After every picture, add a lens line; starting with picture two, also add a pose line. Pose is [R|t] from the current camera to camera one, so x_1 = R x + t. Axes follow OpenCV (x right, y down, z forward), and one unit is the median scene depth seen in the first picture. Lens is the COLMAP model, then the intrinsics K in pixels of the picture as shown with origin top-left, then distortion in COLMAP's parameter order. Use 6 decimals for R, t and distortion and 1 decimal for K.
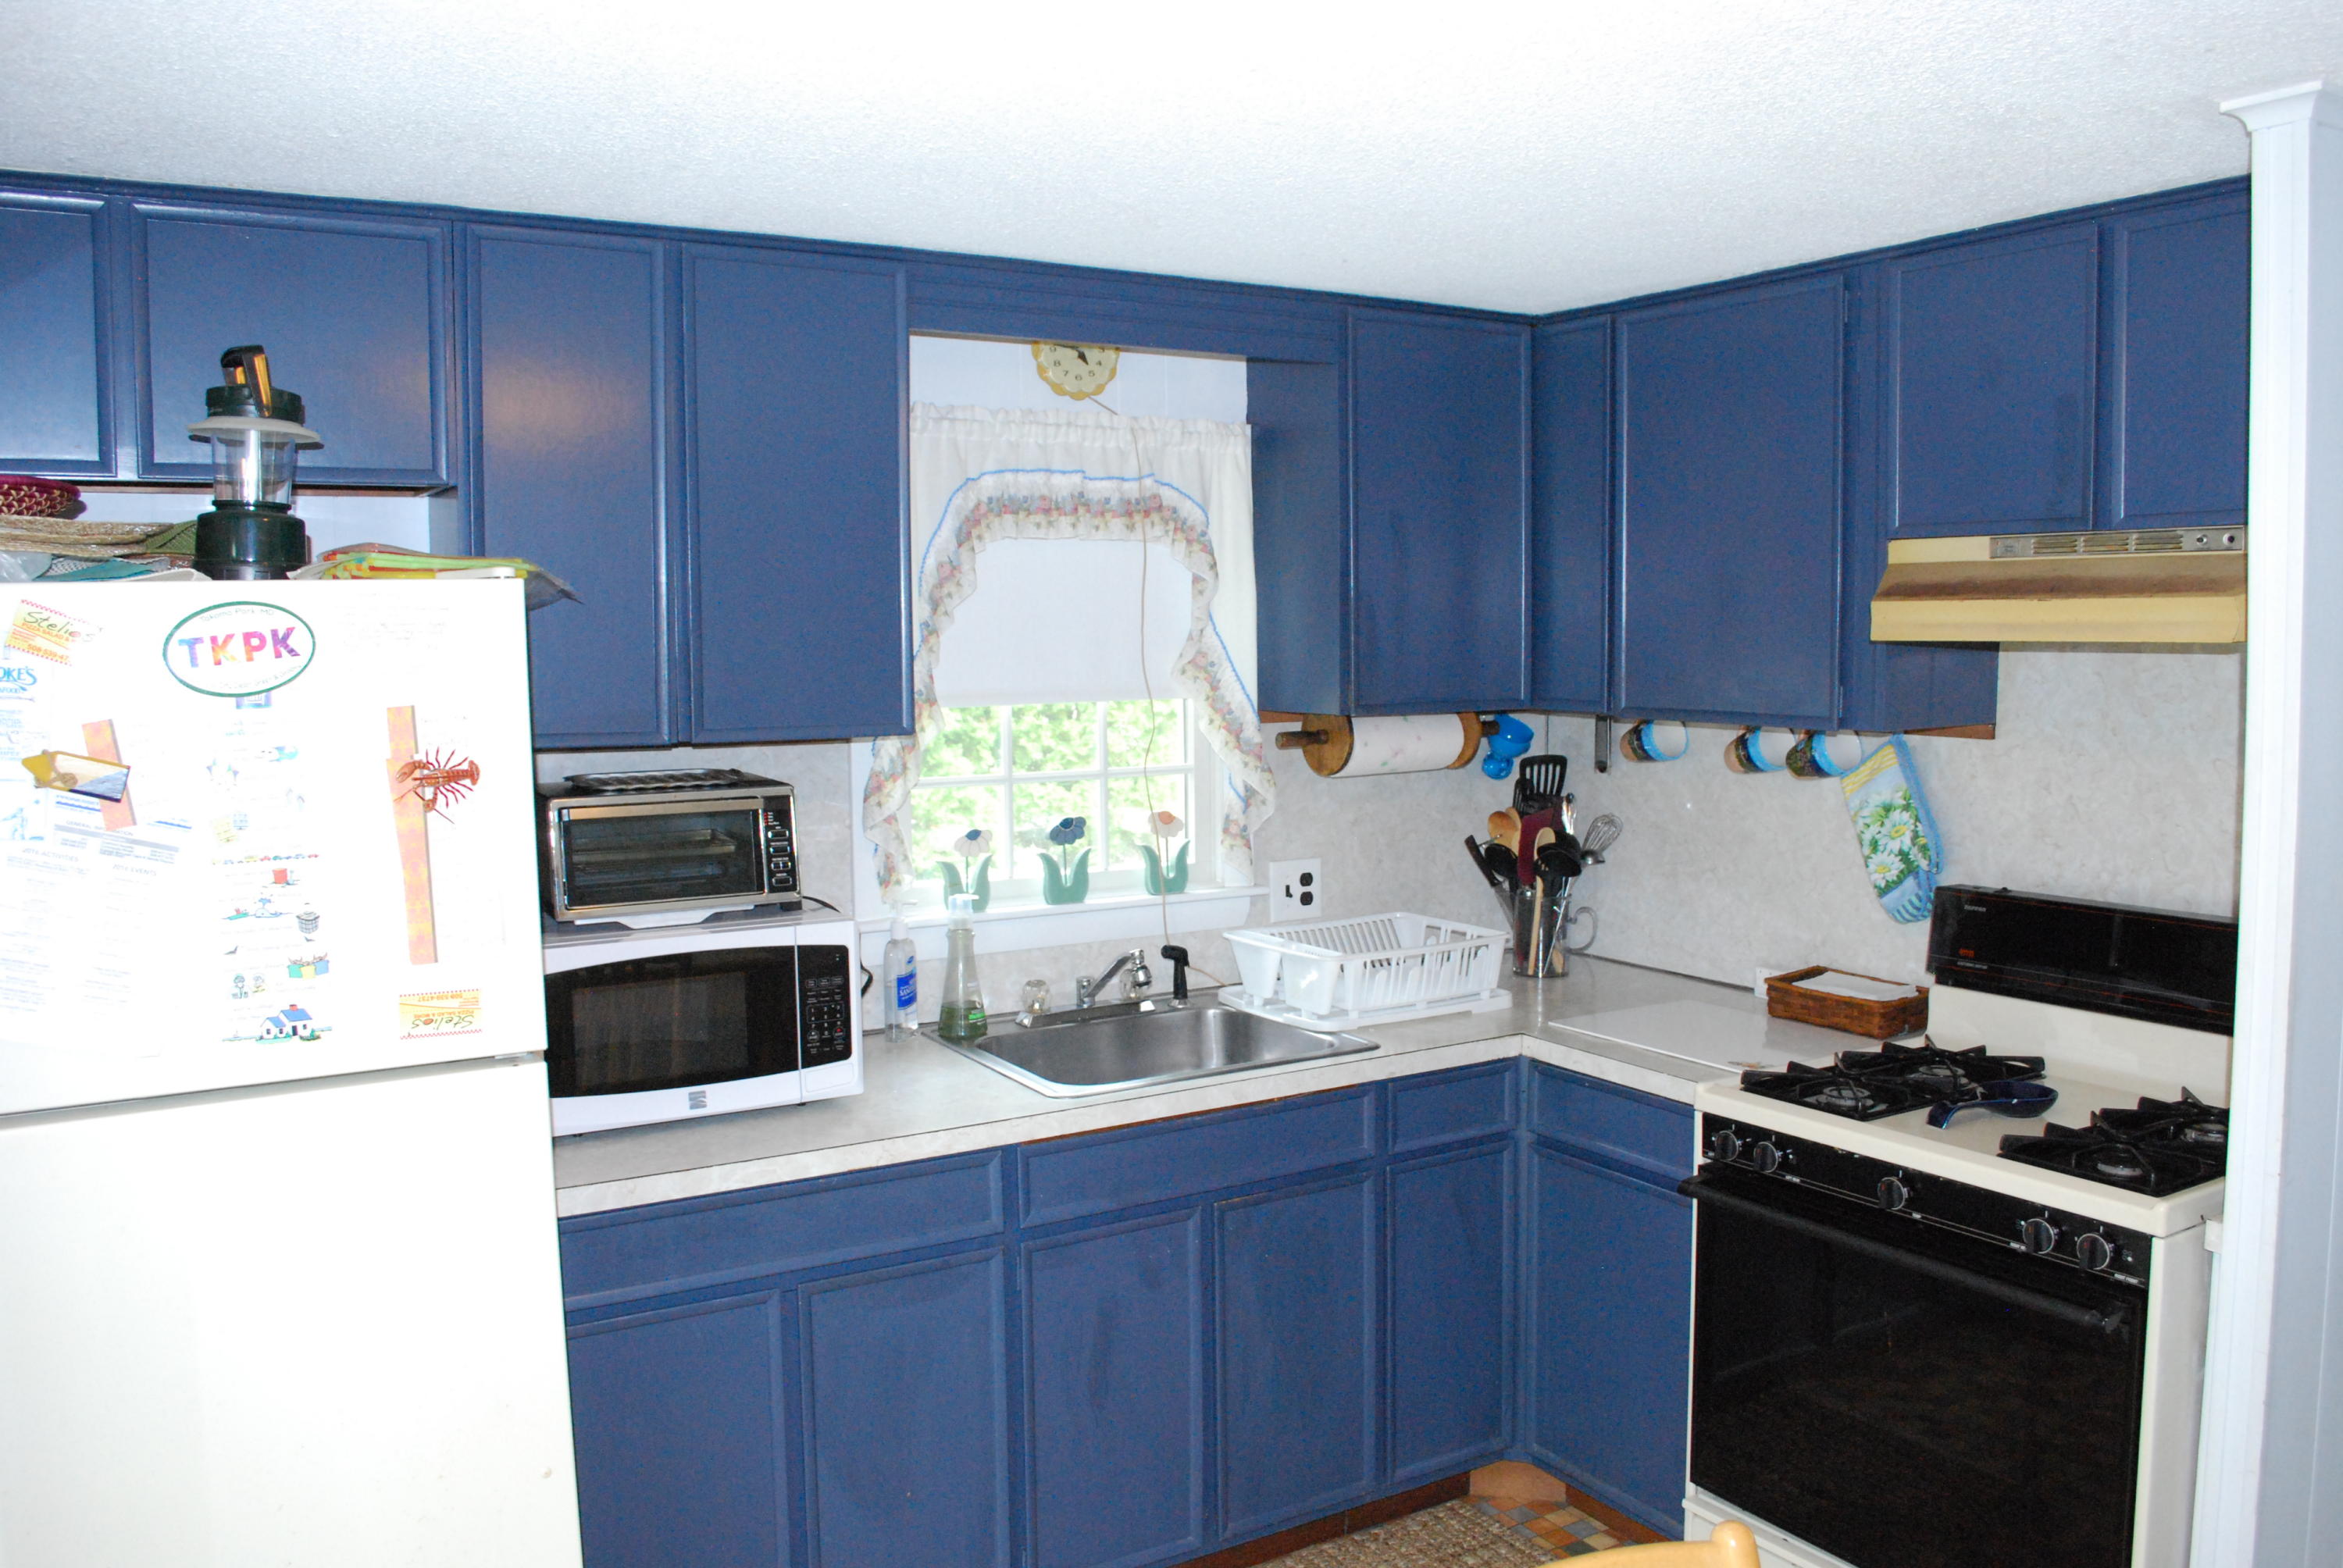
lens RADIAL K [[1854.5, 0, 1176.0], [0, 1854.5, 787.6], [0, 0, 1]] dist [-0.078518, 0.007292]
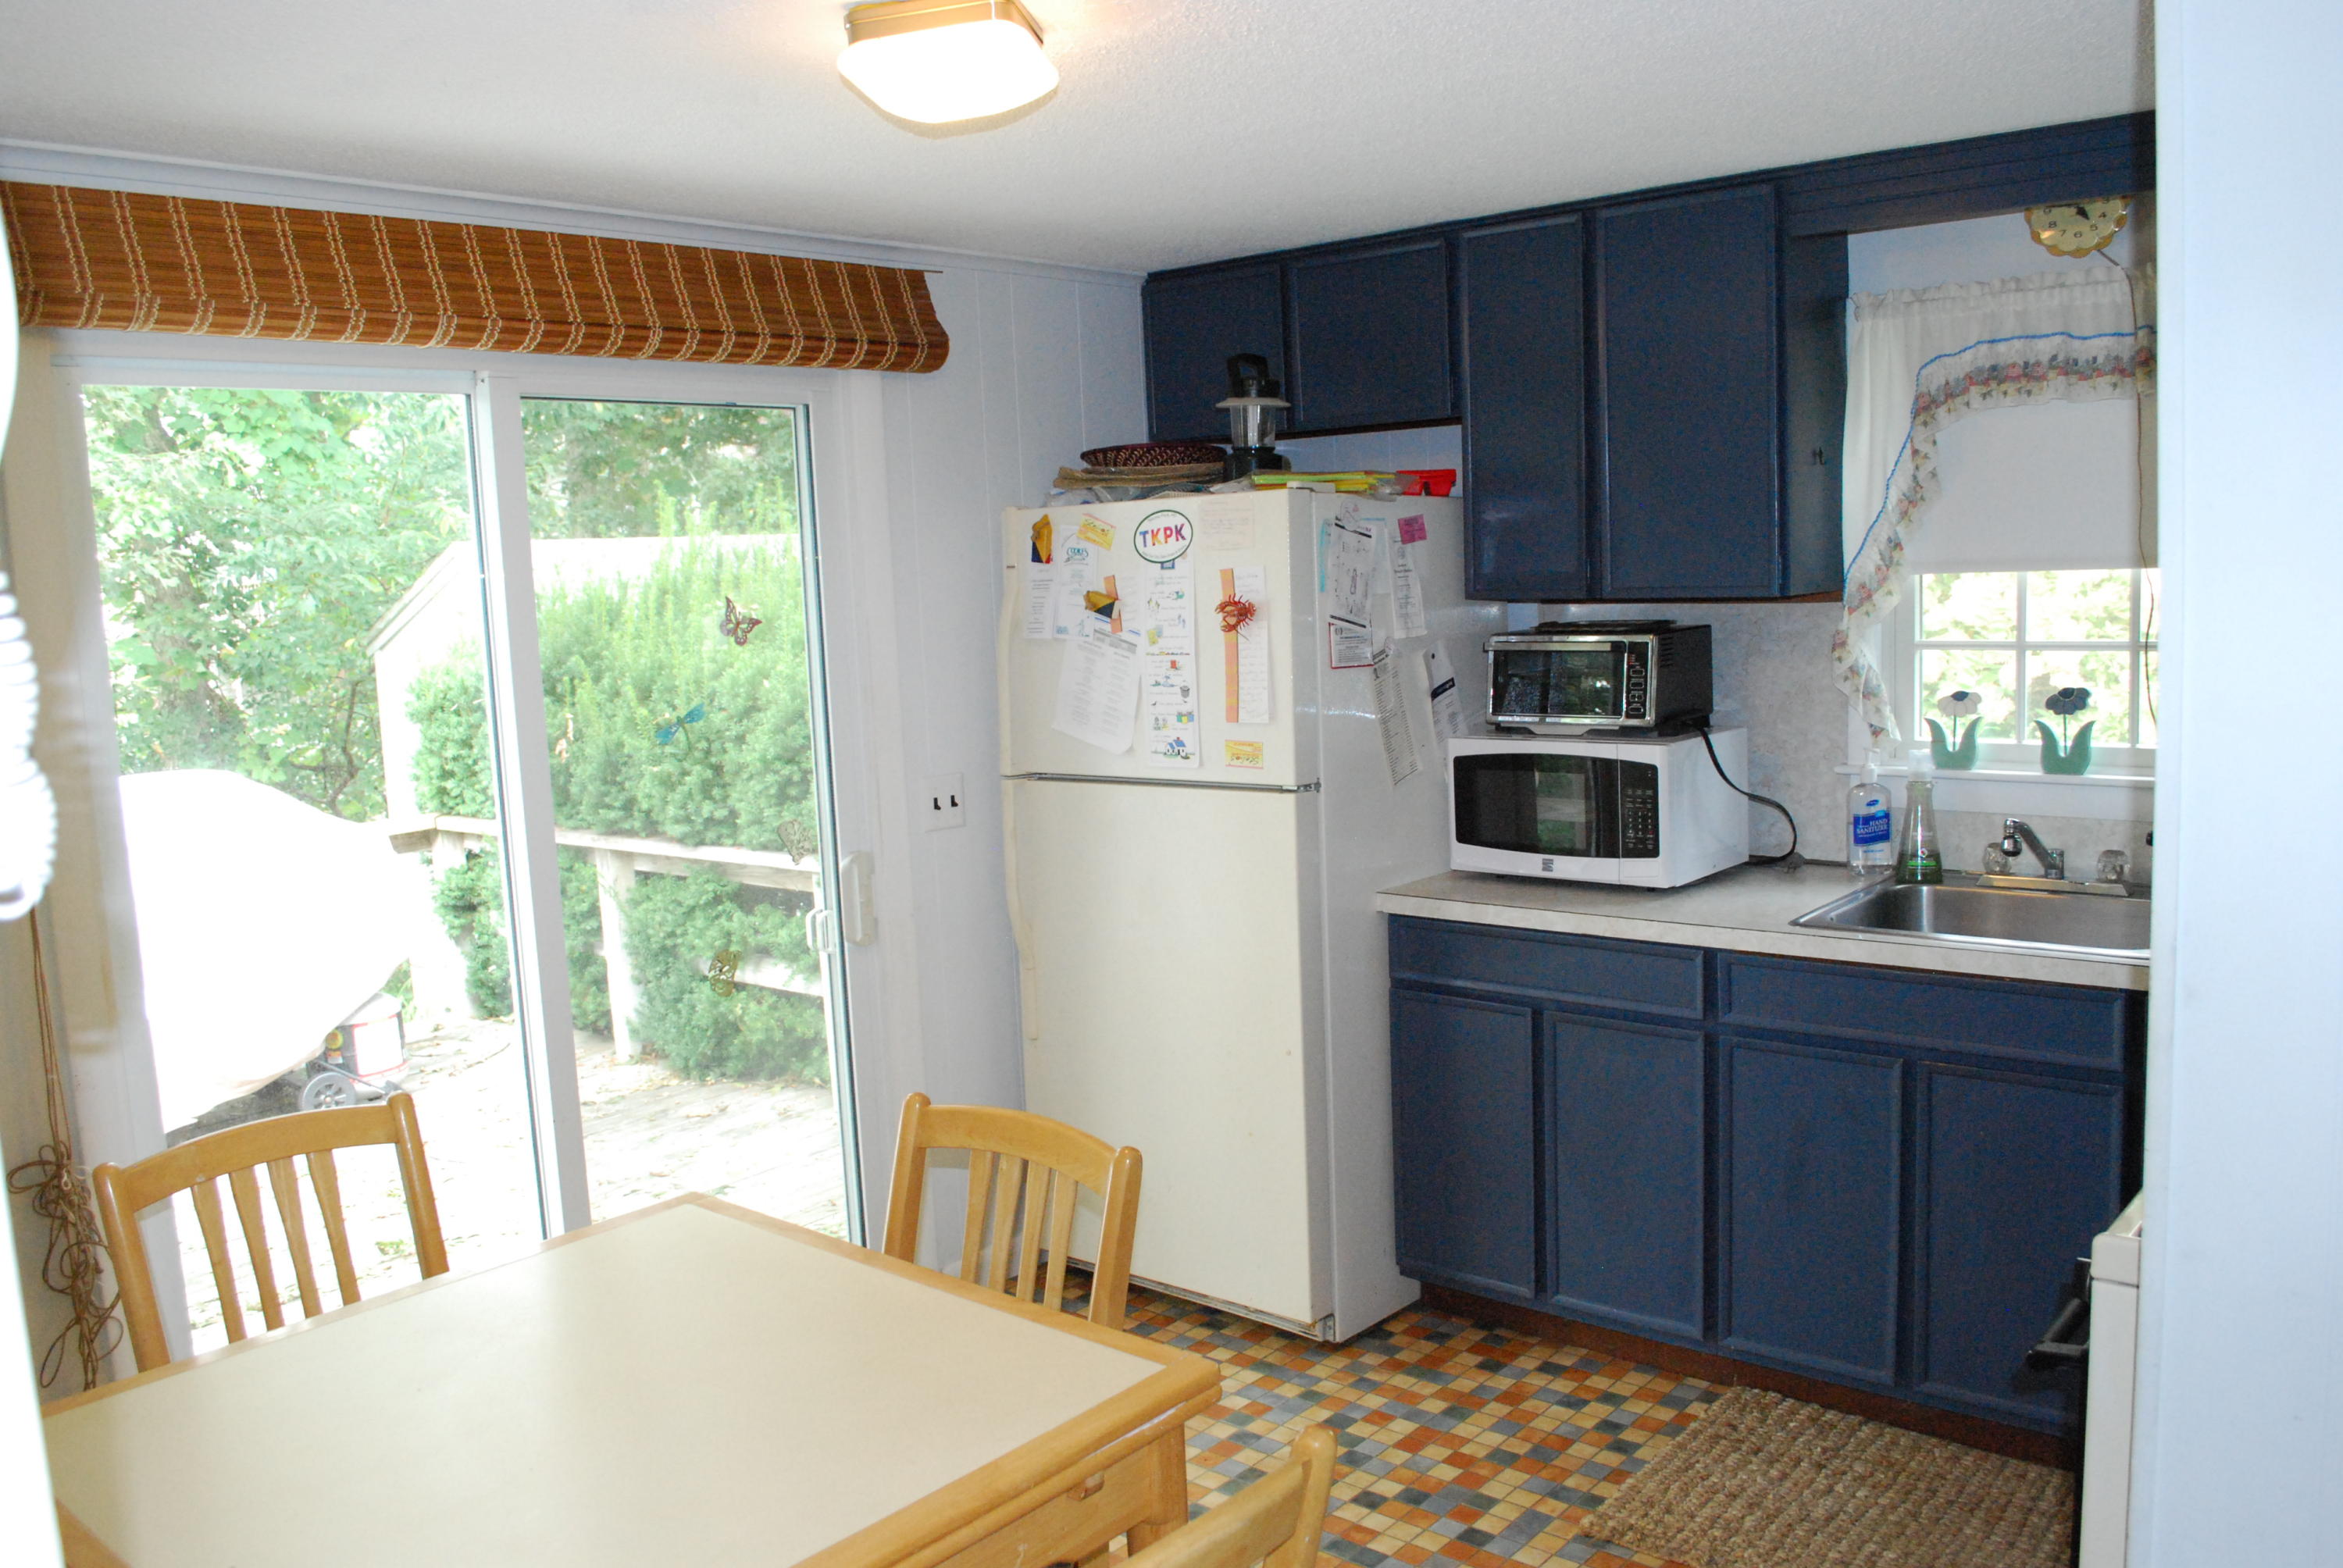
lens RADIAL K [[1854.5, 0, 1167.6], [0, 1854.5, 773.8], [0, 0, 1]] dist [-0.078518, 0.007292]
pose [[0.311849, 0.107048, -0.944082, 0.837633], [-0.042220, 0.994213, 0.098786, -0.016037], [0.949193, 0.009053, 0.314564, 0.288760]]
